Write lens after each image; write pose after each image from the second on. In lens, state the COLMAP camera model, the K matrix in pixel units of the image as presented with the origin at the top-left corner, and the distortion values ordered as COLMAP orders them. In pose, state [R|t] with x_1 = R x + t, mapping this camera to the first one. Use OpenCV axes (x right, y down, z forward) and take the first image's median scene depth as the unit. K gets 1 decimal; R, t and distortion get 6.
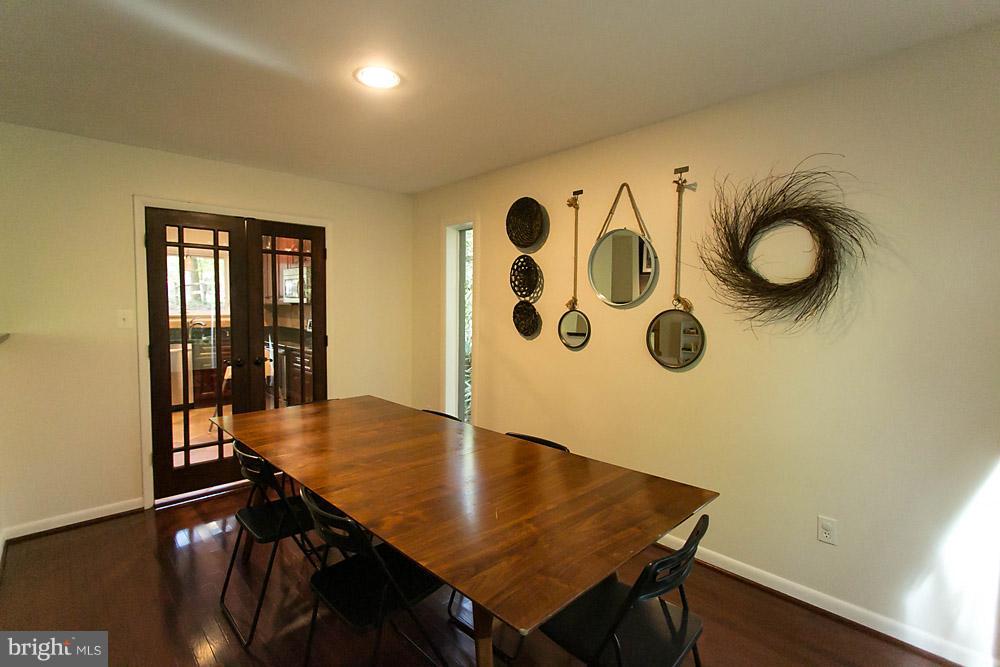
lens RADIAL K [[473.3, 0, 498.6], [0, 473.3, 328.6], [0, 0, 1]] dist [0.004513, 0.000348]
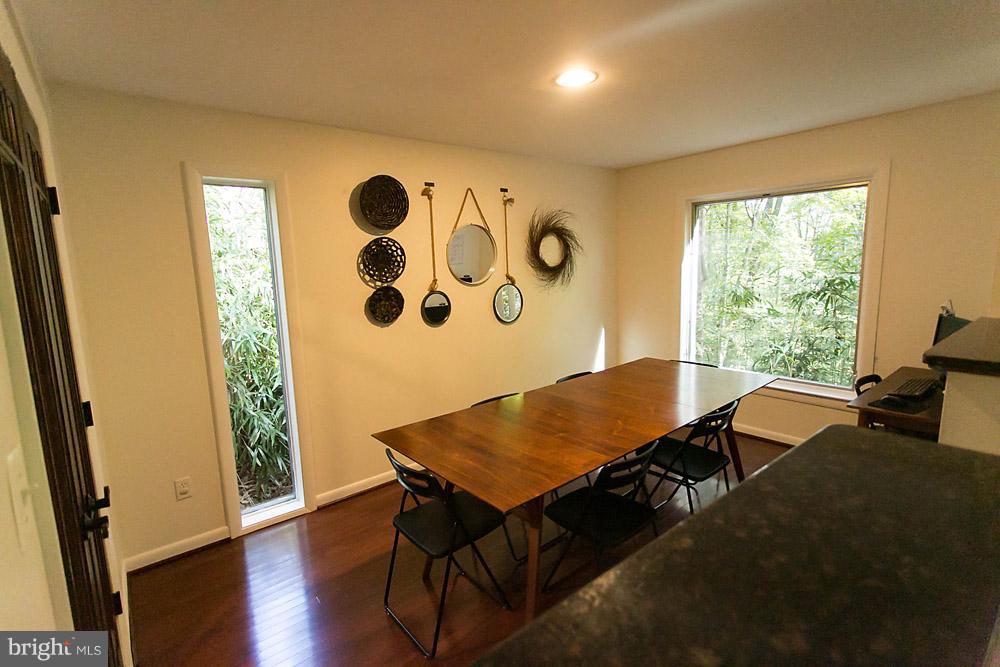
lens RADIAL K [[473.3, 0, 498.6], [0, 473.3, 328.6], [0, 0, 1]] dist [0.004513, 0.000348]
pose [[0.069666, -0.147254, 0.986642, -1.027564], [0.086357, 0.986223, 0.141094, -0.103582], [-0.993825, 0.075374, 0.081423, 0.826158]]
